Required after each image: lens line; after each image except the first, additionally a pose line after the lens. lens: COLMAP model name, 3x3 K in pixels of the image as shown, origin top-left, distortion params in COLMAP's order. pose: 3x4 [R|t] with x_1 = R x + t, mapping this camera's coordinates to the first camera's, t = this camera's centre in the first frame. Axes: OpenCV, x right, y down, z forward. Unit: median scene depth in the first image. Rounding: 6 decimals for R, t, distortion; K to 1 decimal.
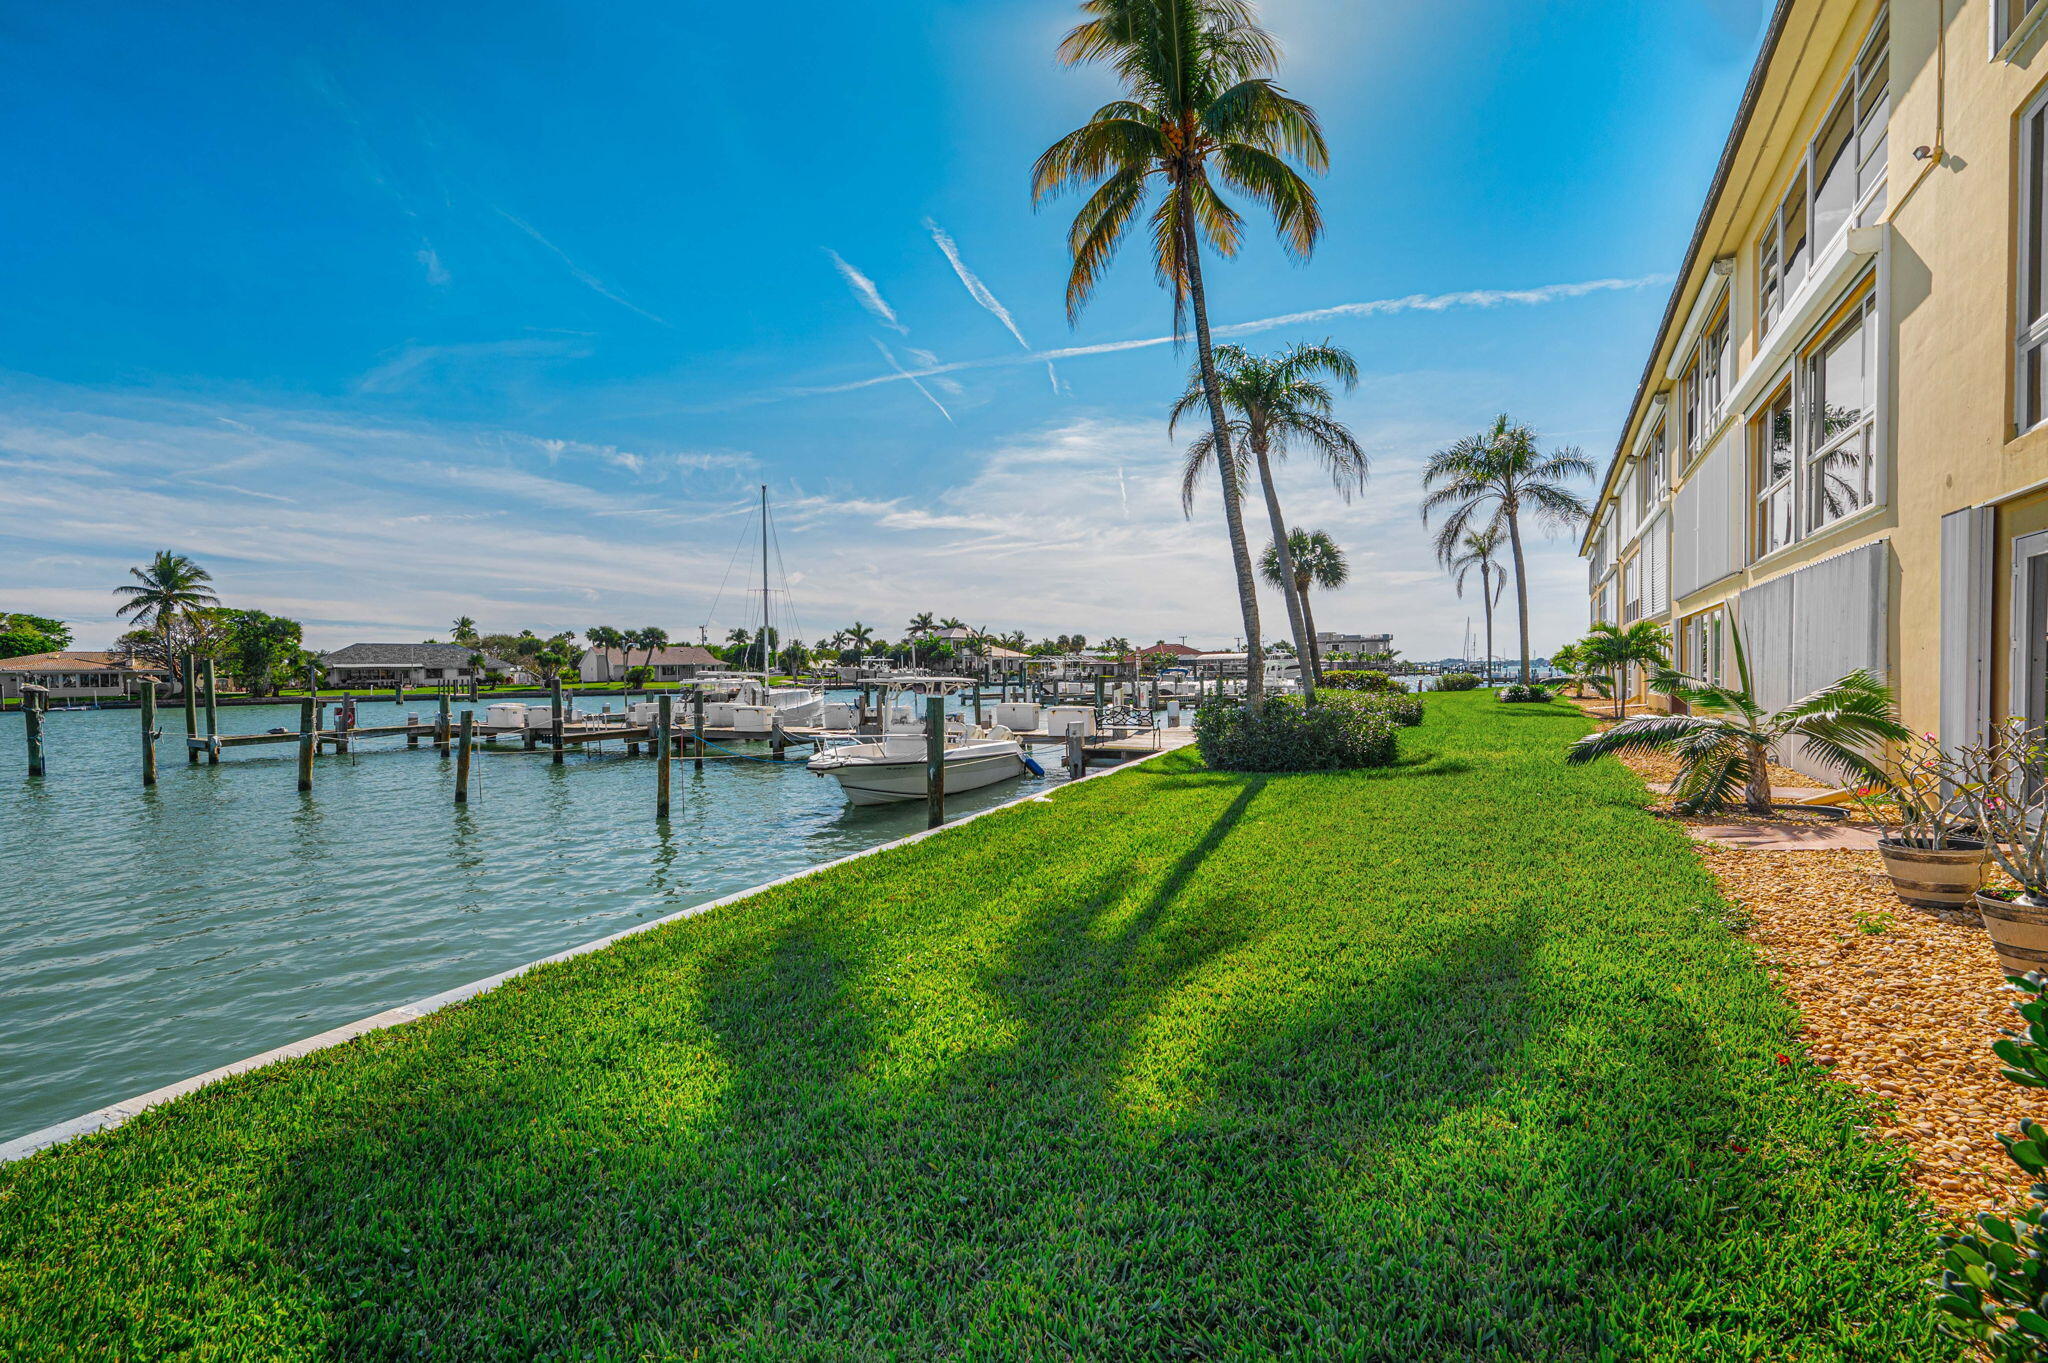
lens RADIAL K [[929.6, 0, 1024.0], [0, 929.6, 681.5], [0, 0, 1]] dist [0.026734, -0.000143]
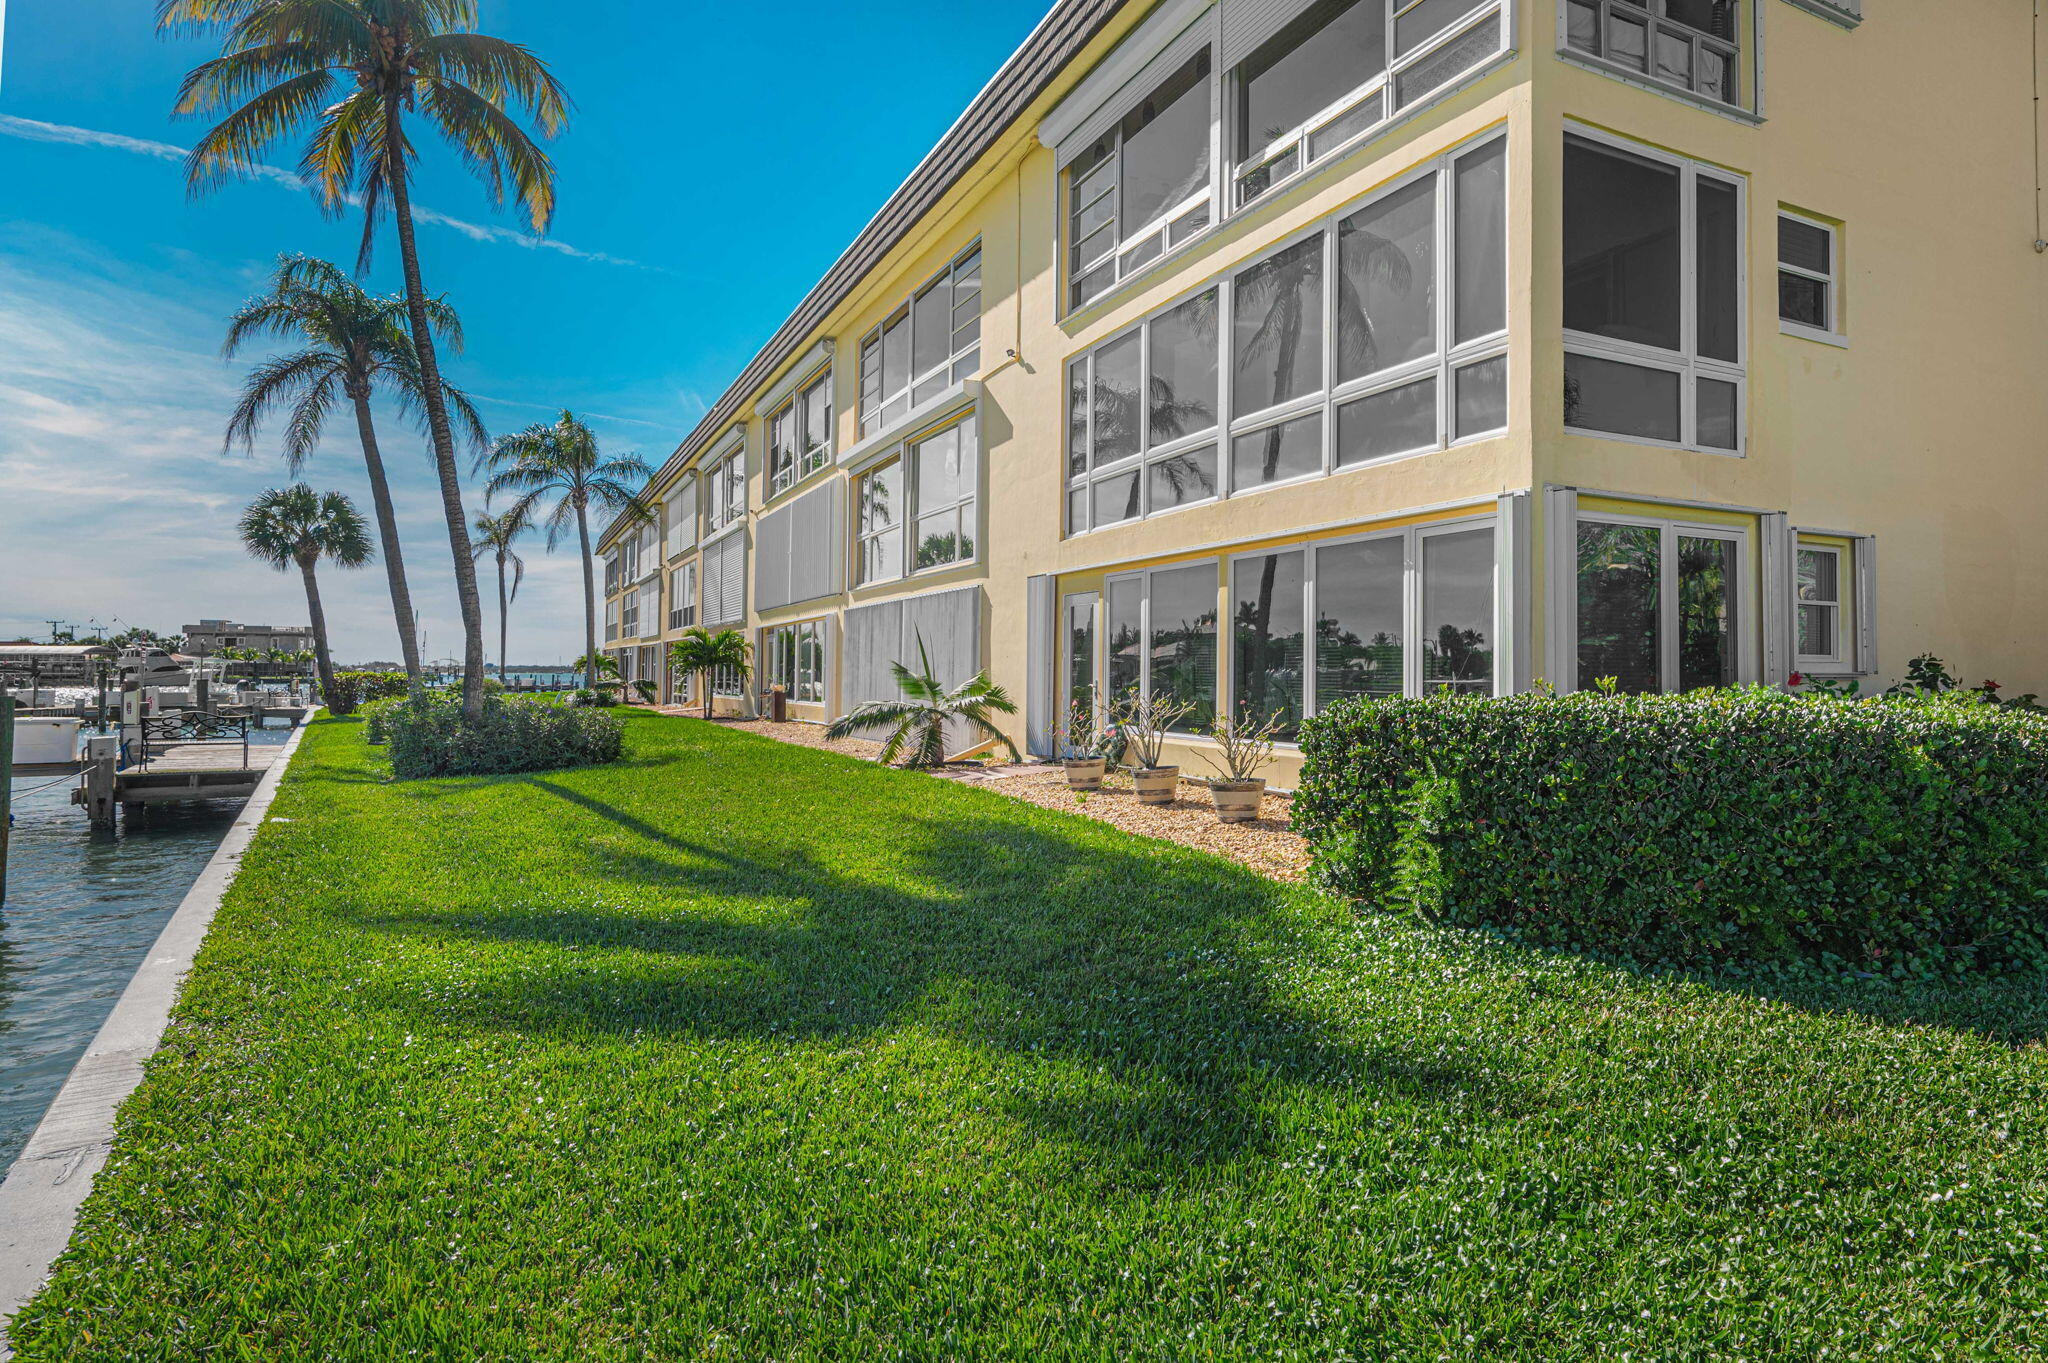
lens RADIAL K [[1136.9, 0, 1024.0], [0, 1136.9, 681.5], [0, 0, 1]] dist [0.000016, 0.000119]
pose [[0.585308, 0.005955, 0.810789, -0.228028], [0.000219, 0.999972, -0.007502, 0.008182], [-0.810811, 0.004569, 0.585290, -0.054751]]
